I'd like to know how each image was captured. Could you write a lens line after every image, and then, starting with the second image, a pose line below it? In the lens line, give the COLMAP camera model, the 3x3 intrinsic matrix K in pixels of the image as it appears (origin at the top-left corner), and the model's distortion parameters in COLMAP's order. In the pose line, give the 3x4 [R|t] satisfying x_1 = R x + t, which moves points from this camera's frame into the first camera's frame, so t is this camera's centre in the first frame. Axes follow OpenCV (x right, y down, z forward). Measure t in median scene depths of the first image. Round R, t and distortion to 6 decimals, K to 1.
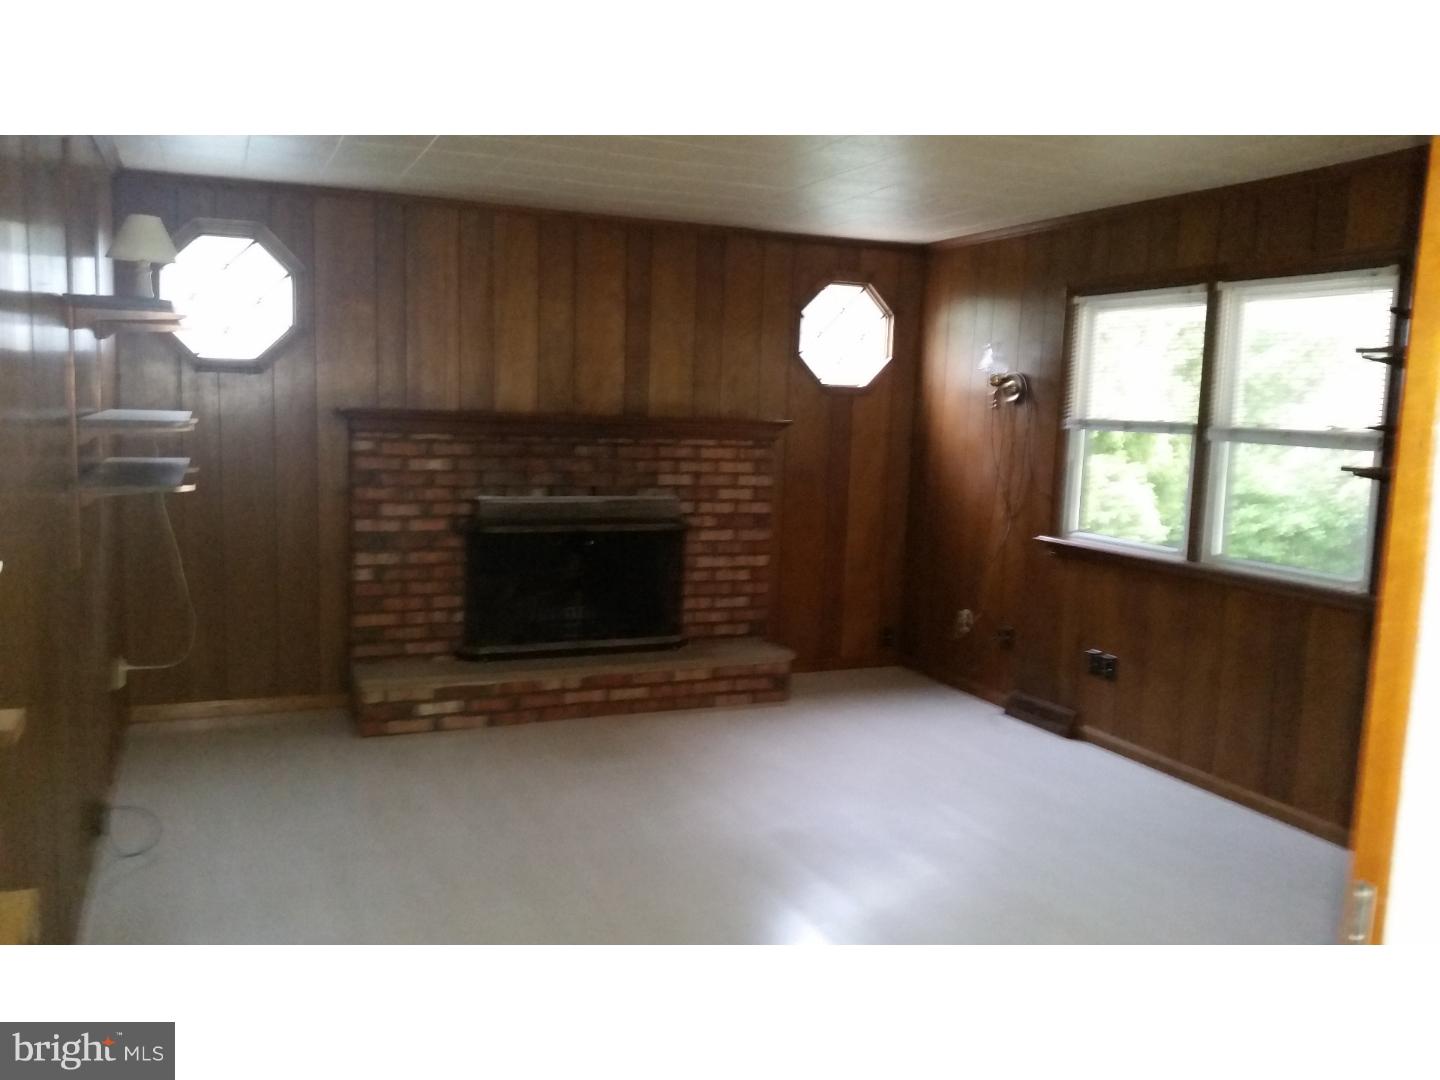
lens RADIAL K [[1207.0, 0, 733.3], [0, 1207.0, 533.8], [0, 0, 1]] dist [0.006972, -0.035127]
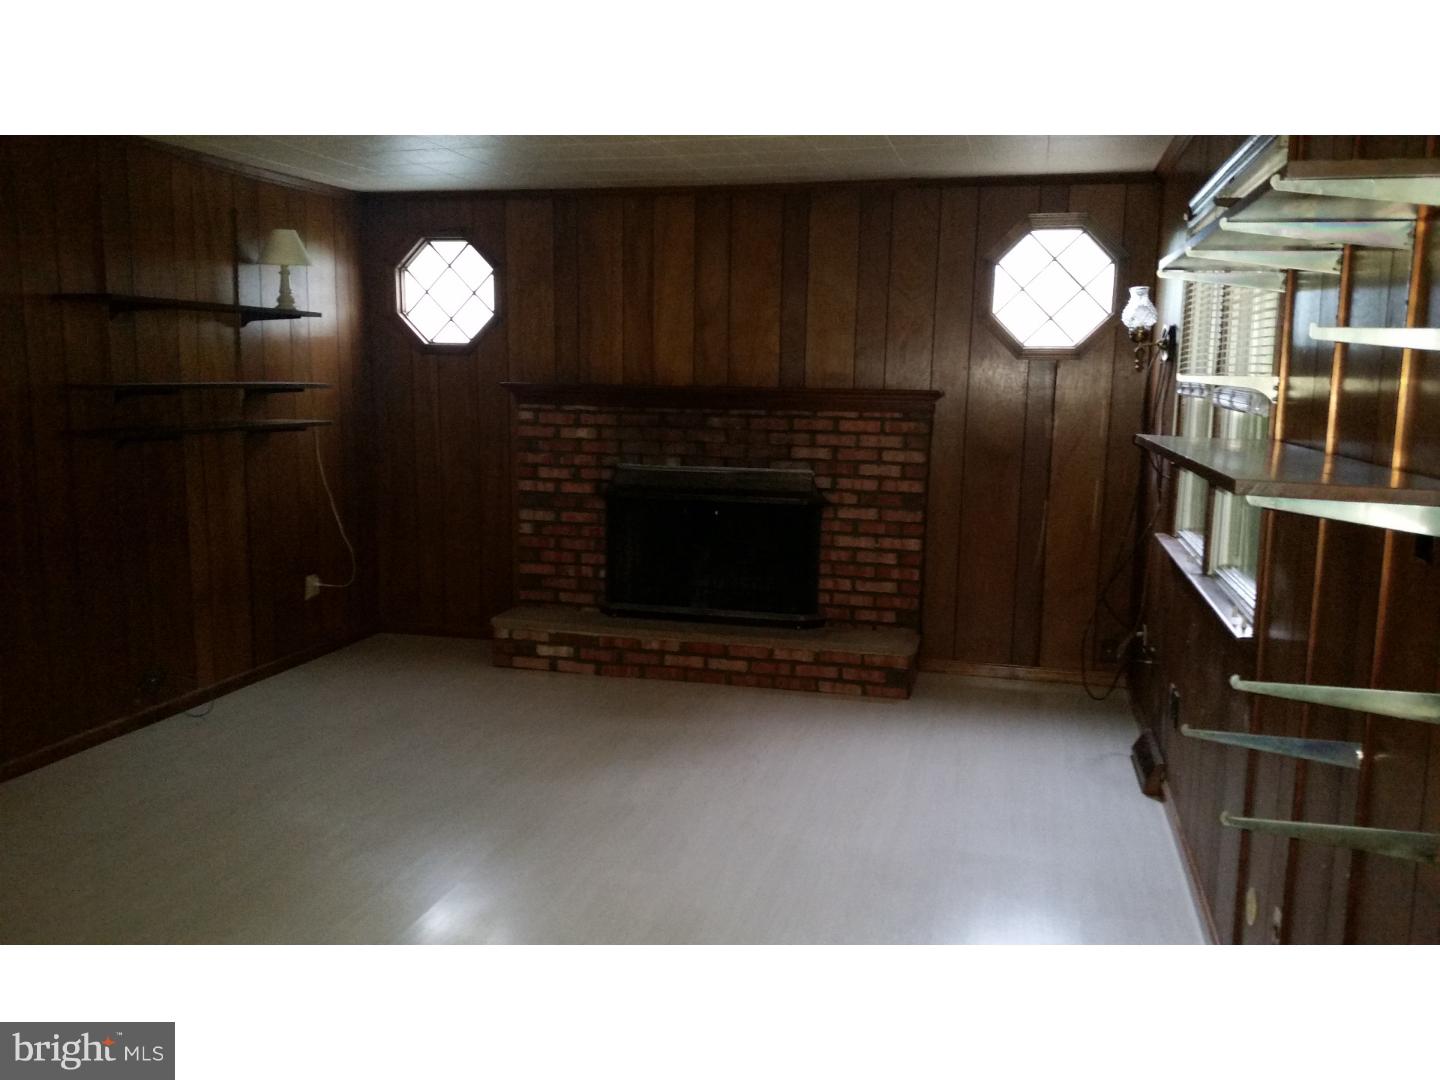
lens RADIAL K [[1207.0, 0, 728.9], [0, 1207.0, 548.4], [0, 0, 1]] dist [0.006972, -0.035127]
pose [[0.766314, 0.071261, -0.638502, 0.545963], [-0.057190, 0.997450, 0.042684, -0.006595], [0.639916, 0.003807, 0.768436, 0.230083]]
